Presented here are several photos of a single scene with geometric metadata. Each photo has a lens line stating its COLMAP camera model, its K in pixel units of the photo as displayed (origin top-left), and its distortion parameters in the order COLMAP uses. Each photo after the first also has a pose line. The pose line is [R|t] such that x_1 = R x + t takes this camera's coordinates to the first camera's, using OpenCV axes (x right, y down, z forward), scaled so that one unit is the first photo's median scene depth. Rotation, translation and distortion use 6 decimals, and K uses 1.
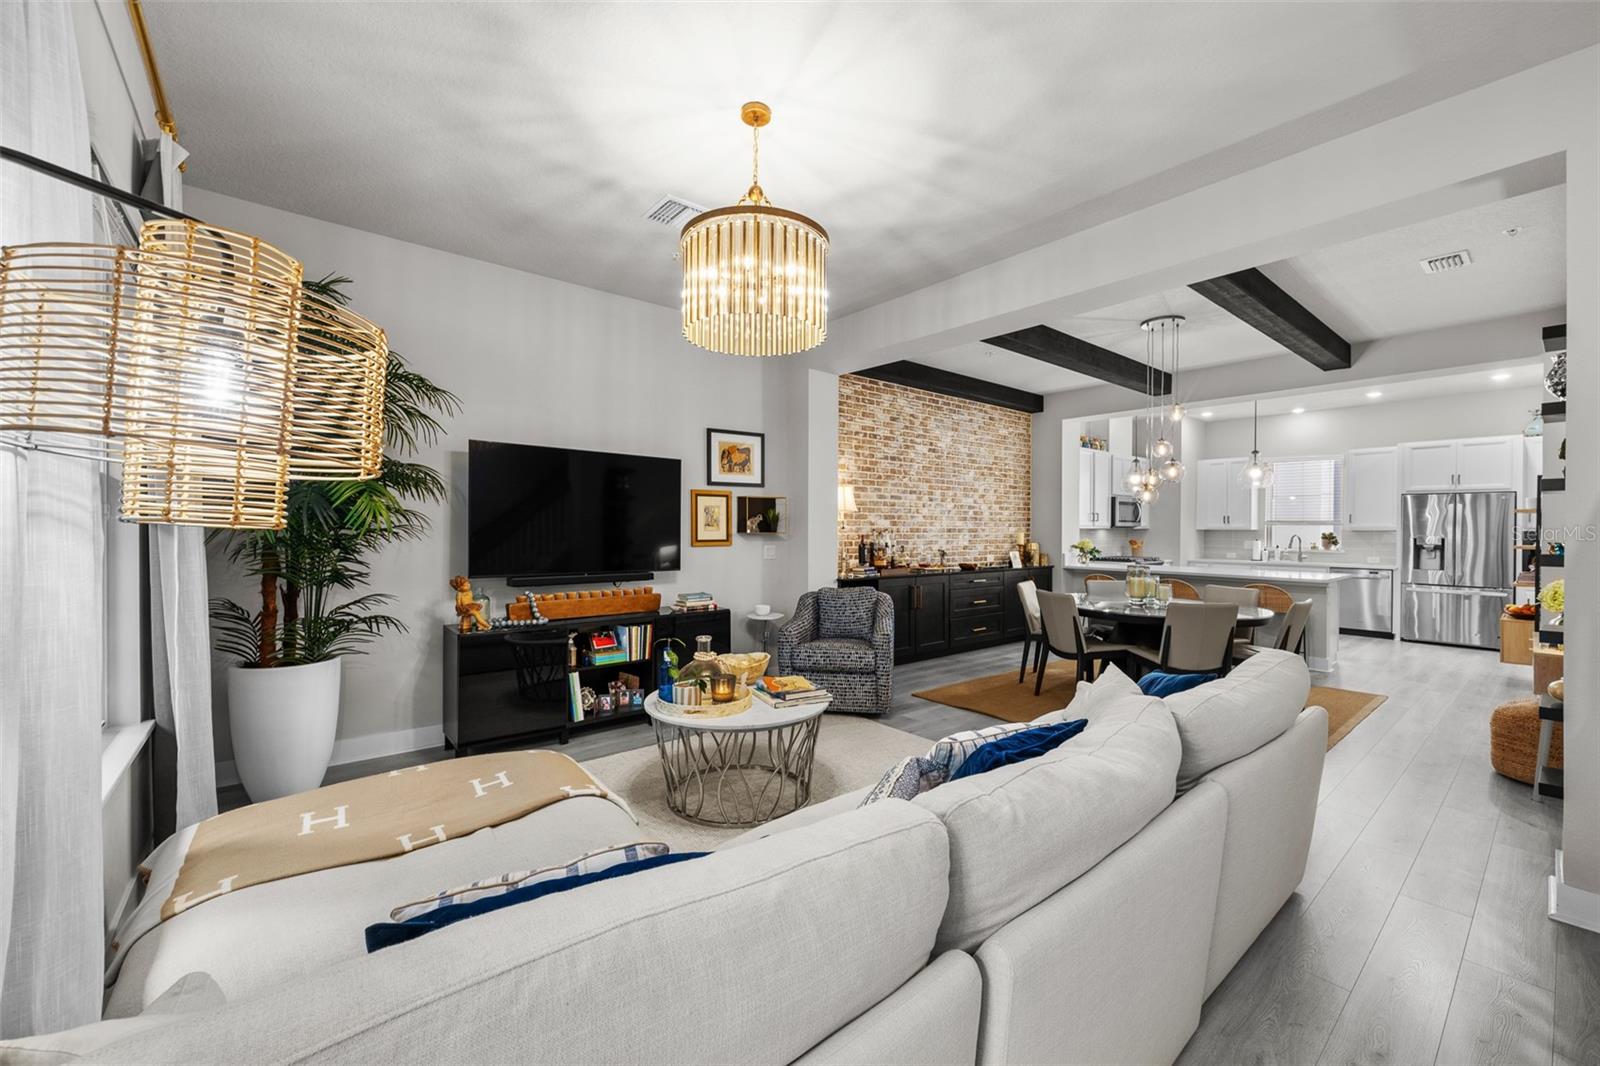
lens RADIAL K [[633.9, 0, 799.3], [0, 633.9, 531.3], [0, 0, 1]] dist [-0.000013, 0.000089]
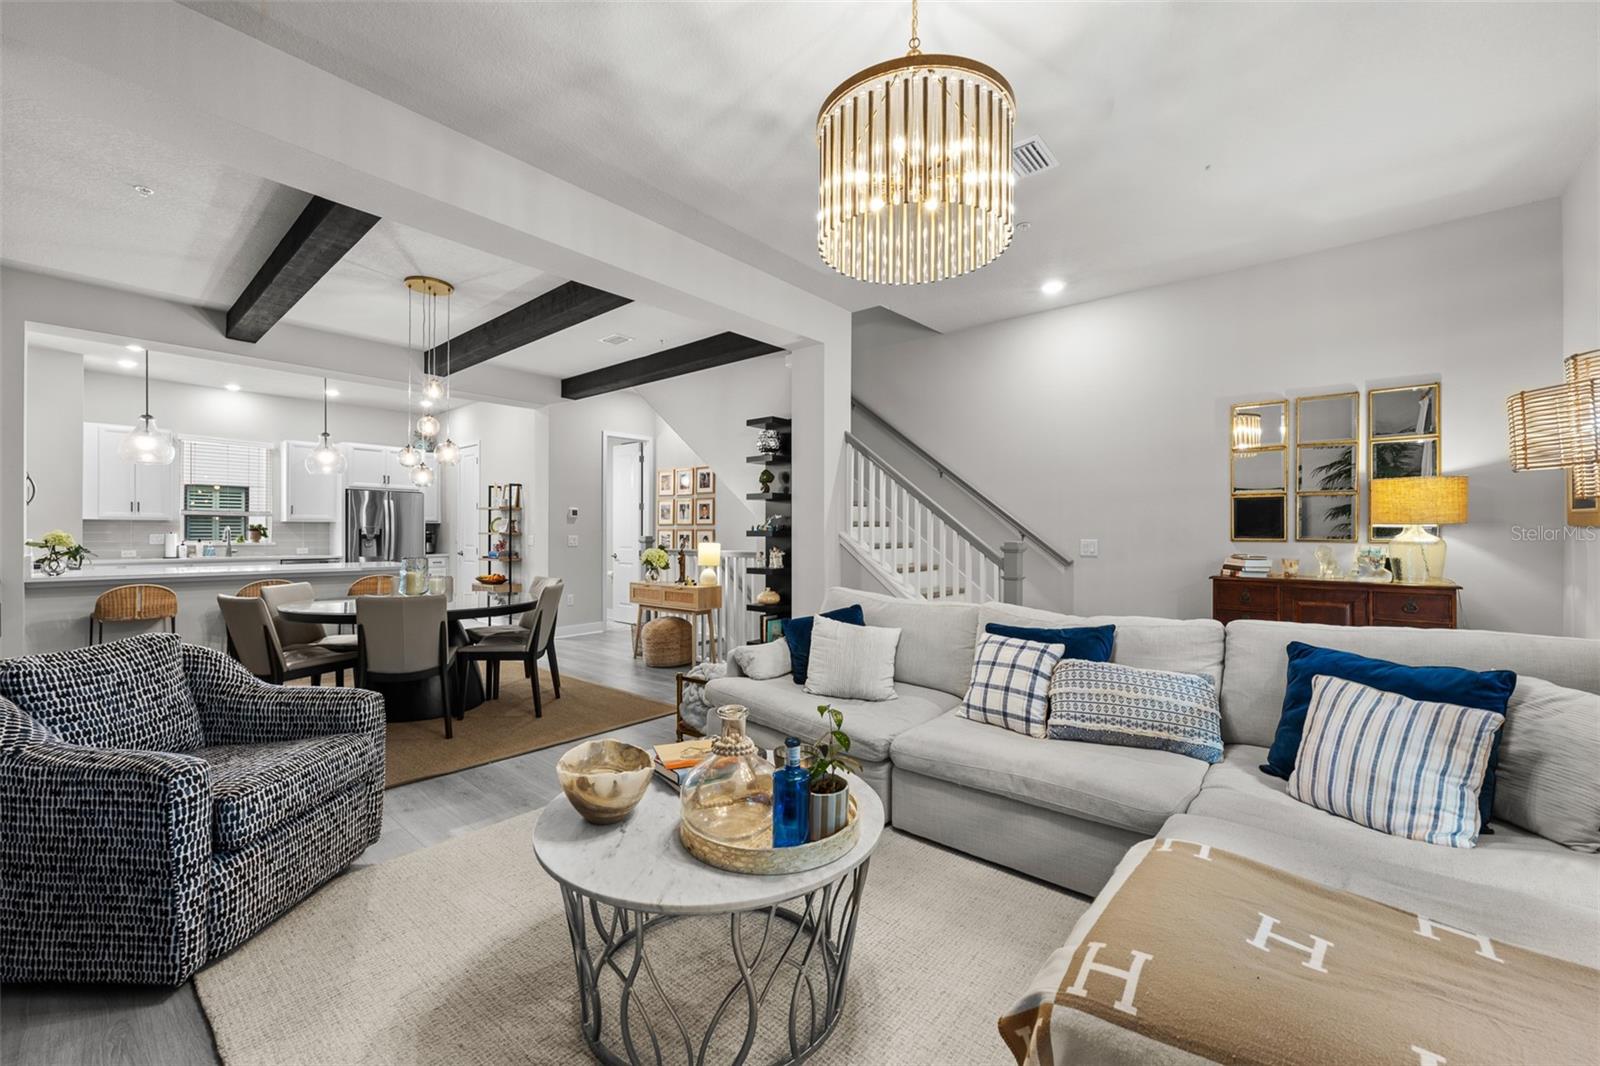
lens RADIAL K [[633.9, 0, 799.3], [0, 633.9, 531.3], [0, 0, 1]] dist [-0.000013, 0.000089]
pose [[-0.172493, -0.004514, 0.985000, -0.317108], [0.000378, 0.999989, 0.004648, 0.011903], [-0.985011, 0.001174, -0.172490, 0.500818]]
